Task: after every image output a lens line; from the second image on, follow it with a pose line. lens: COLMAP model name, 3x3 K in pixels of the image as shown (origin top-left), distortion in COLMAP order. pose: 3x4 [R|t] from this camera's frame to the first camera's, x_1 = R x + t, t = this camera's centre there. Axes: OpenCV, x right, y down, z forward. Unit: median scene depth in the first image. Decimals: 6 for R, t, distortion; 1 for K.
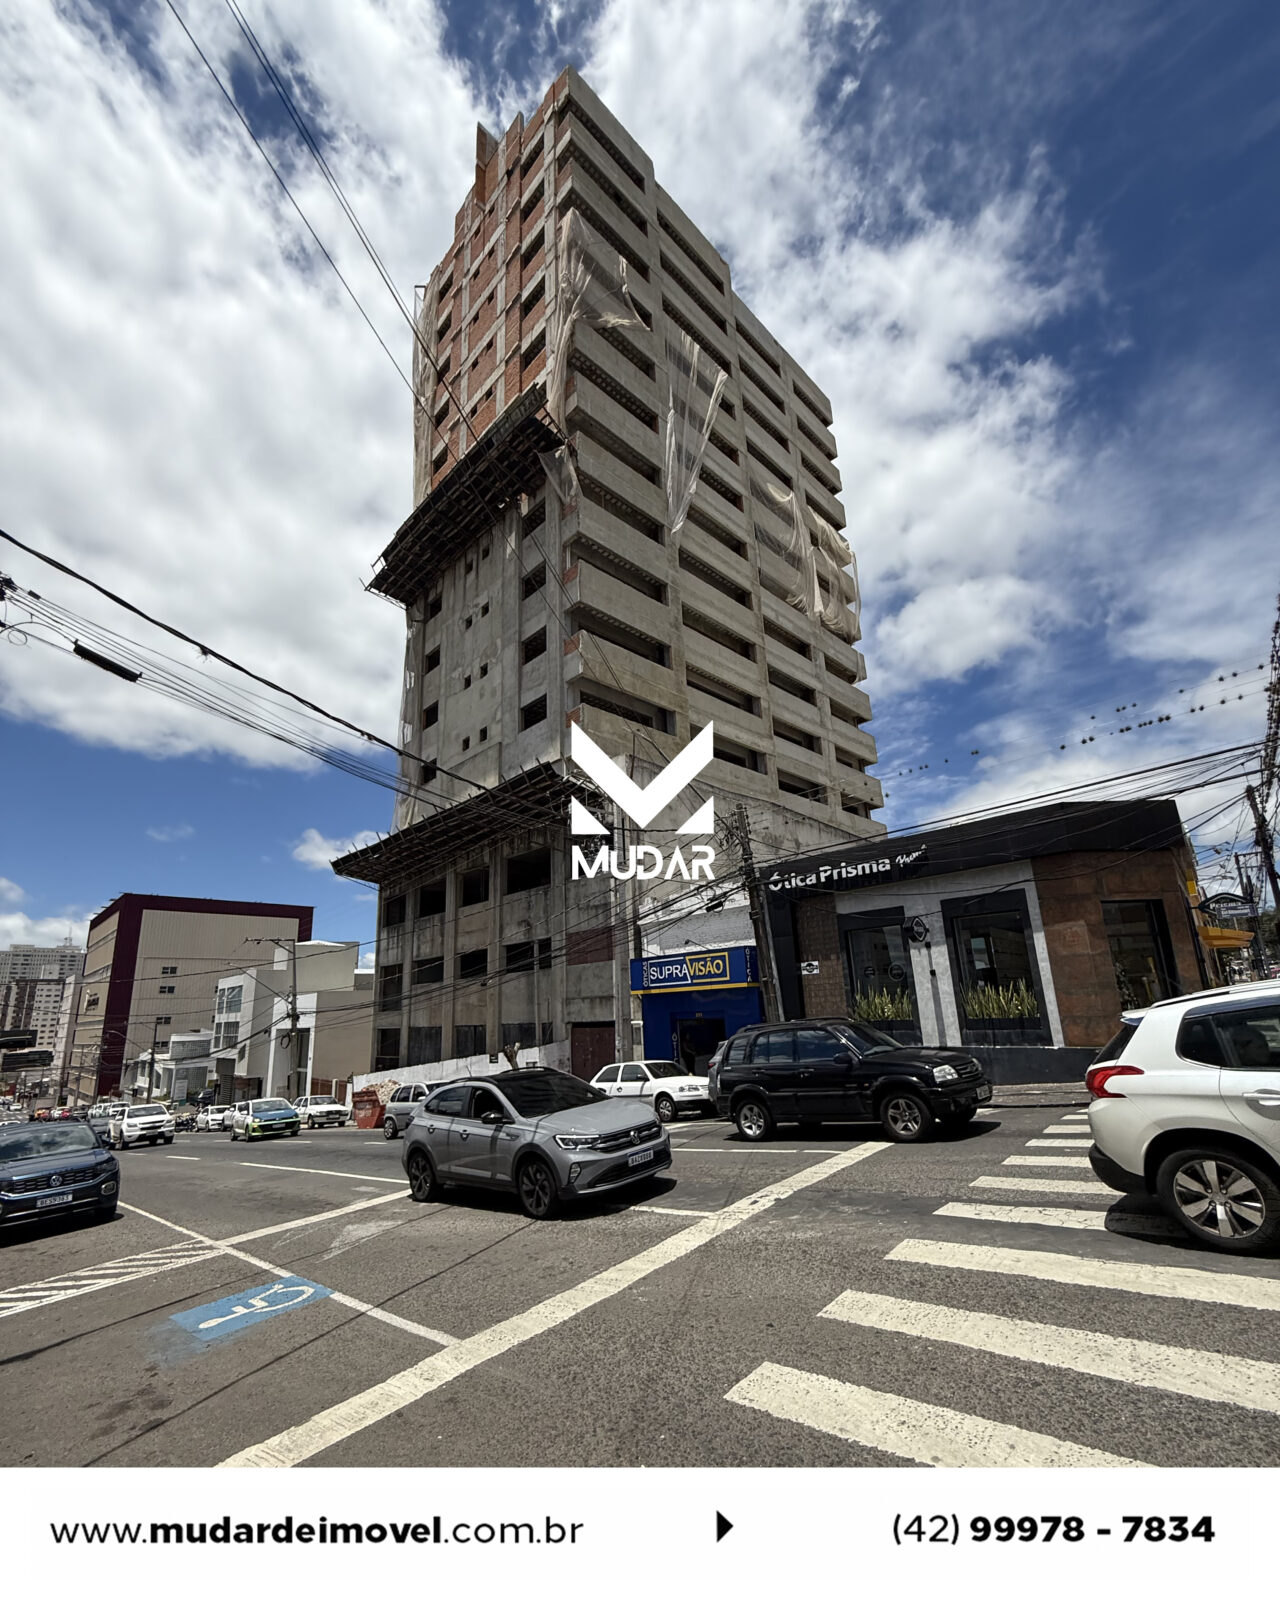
lens RADIAL K [[674.2, 0, 639.9], [0, 674.2, 846.9], [0, 0, 1]] dist [0.000076, -0.000011]
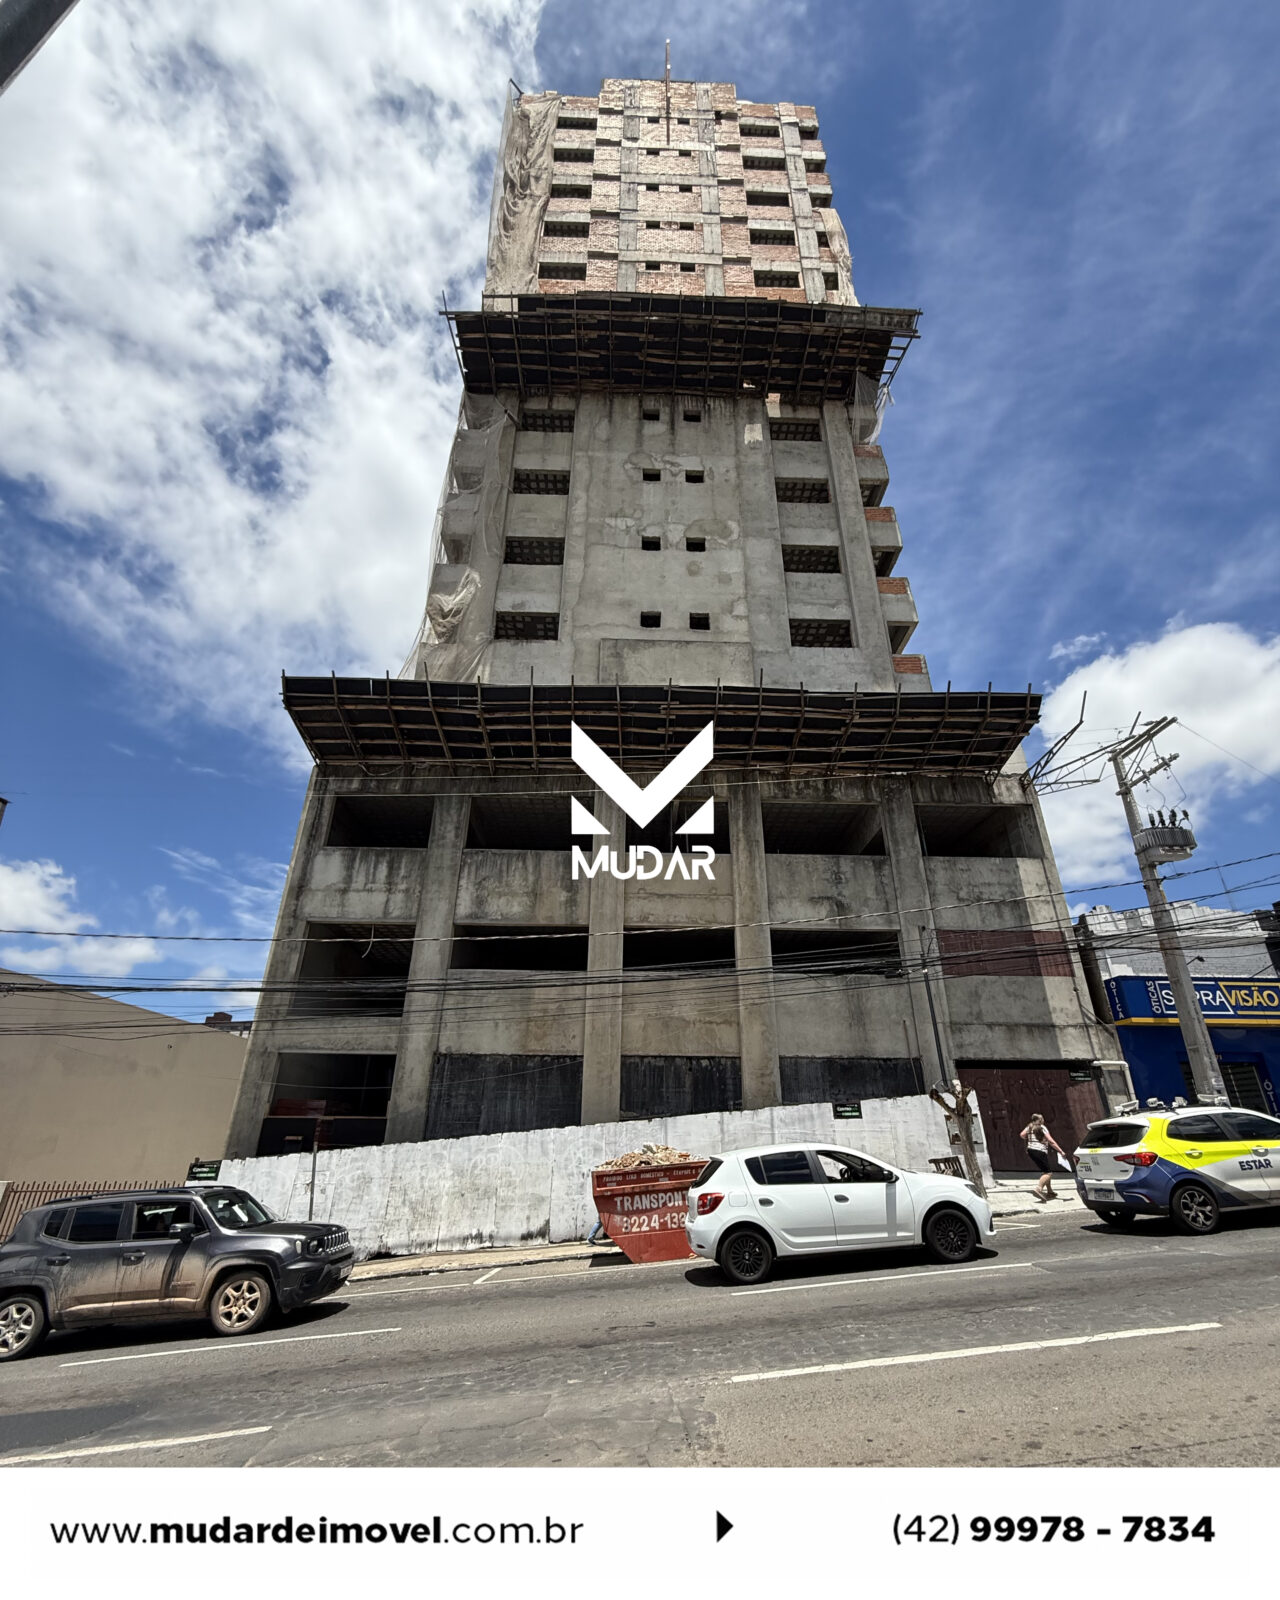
lens RADIAL K [[674.2, 0, 639.9], [0, 674.2, 846.9], [0, 0, 1]] dist [0.000076, -0.000011]
pose [[0.679008, 0.337725, 0.651836, -0.671262], [-0.208504, 0.940054, -0.269859, 0.252379], [-0.703900, 0.047326, 0.708721, 0.606341]]
